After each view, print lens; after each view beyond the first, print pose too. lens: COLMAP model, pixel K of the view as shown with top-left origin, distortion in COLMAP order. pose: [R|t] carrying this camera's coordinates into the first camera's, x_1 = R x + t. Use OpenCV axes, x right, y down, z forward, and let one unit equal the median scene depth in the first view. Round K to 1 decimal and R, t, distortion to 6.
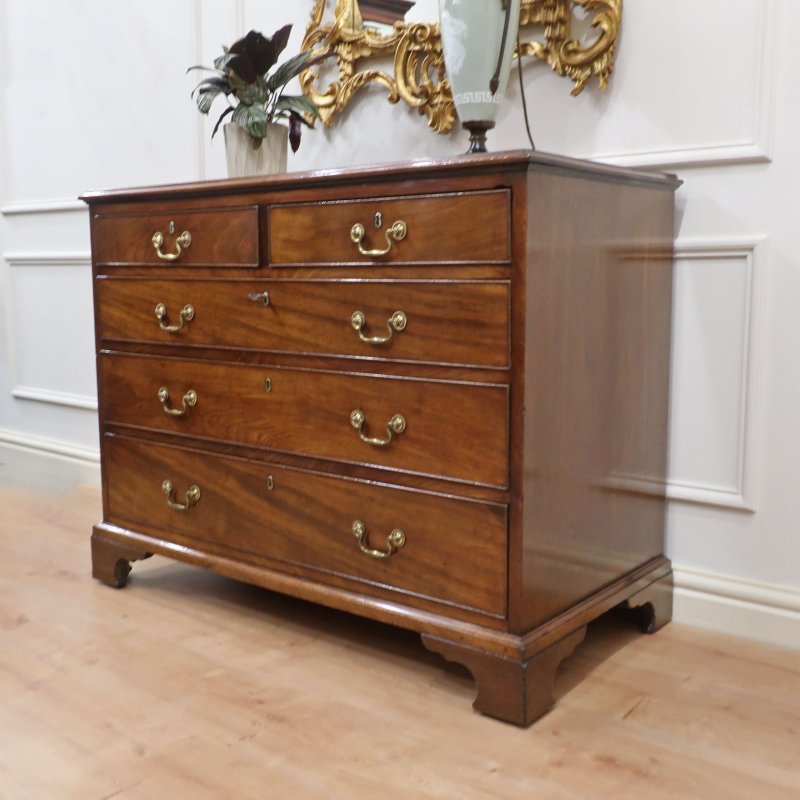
lens RADIAL K [[970.6, 0, 400.0], [0, 970.6, 400.0], [0, 0, 1]] dist [0.014029, 0.016547]
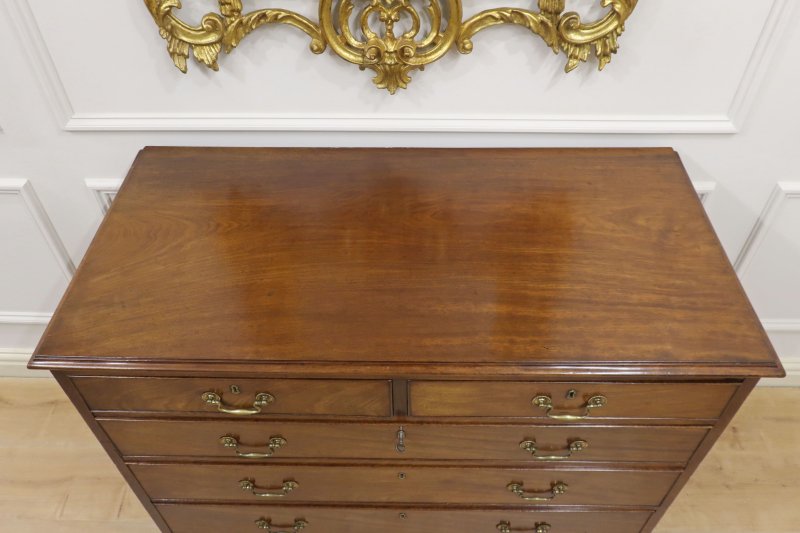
lens RADIAL K [[632.8, 0, 399.1], [0, 632.8, 294.1], [0, 0, 1]] dist [-0.002483, 0.002492]
pose [[0.784652, -0.448920, 0.427543, -0.328040], [0.092175, 0.766472, 0.635629, -0.581940], [-0.613046, -0.459339, 0.642793, 0.641445]]
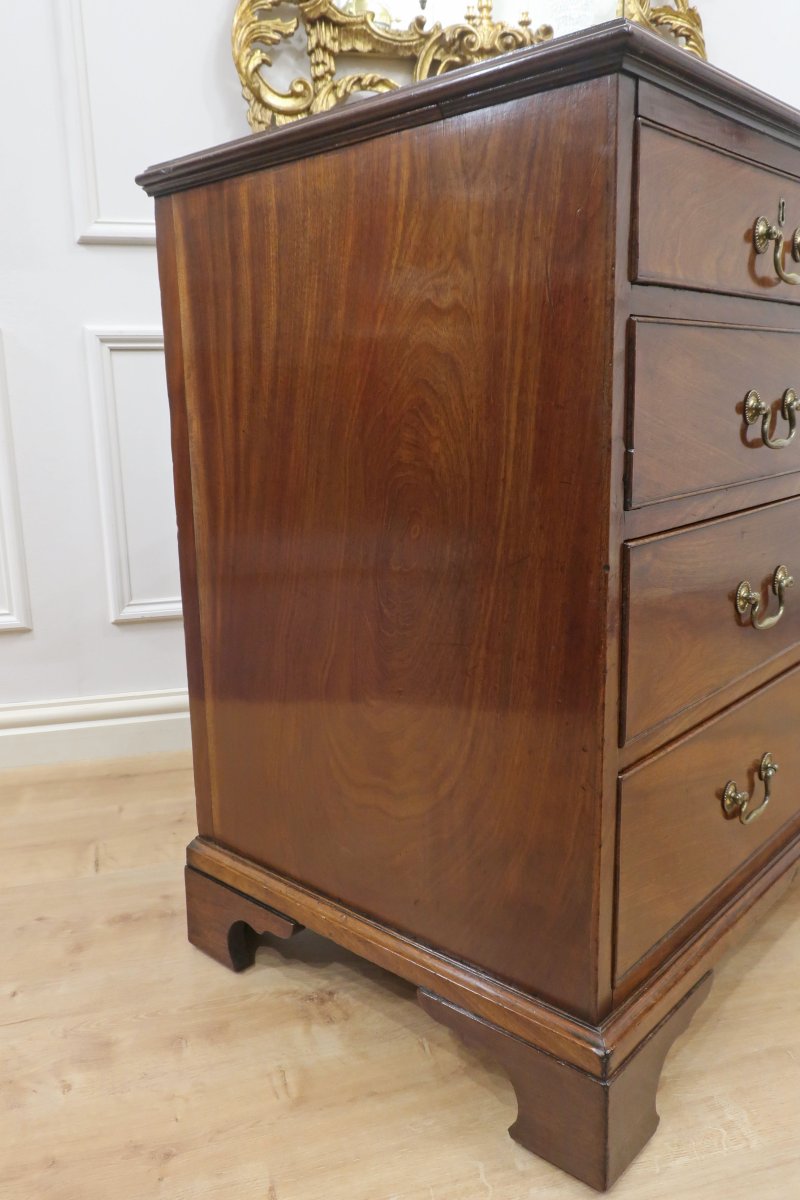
lens RADIAL K [[962.4, 0, 400.0], [0, 962.4, 600.0], [0, 0, 1]] dist [-0.002319, 0.002412]
pose [[0.574926, -0.202832, 0.792666, -0.811601], [0.129885, 0.979126, 0.156338, -0.082913], [-0.807830, 0.013073, 0.589270, 0.701651]]
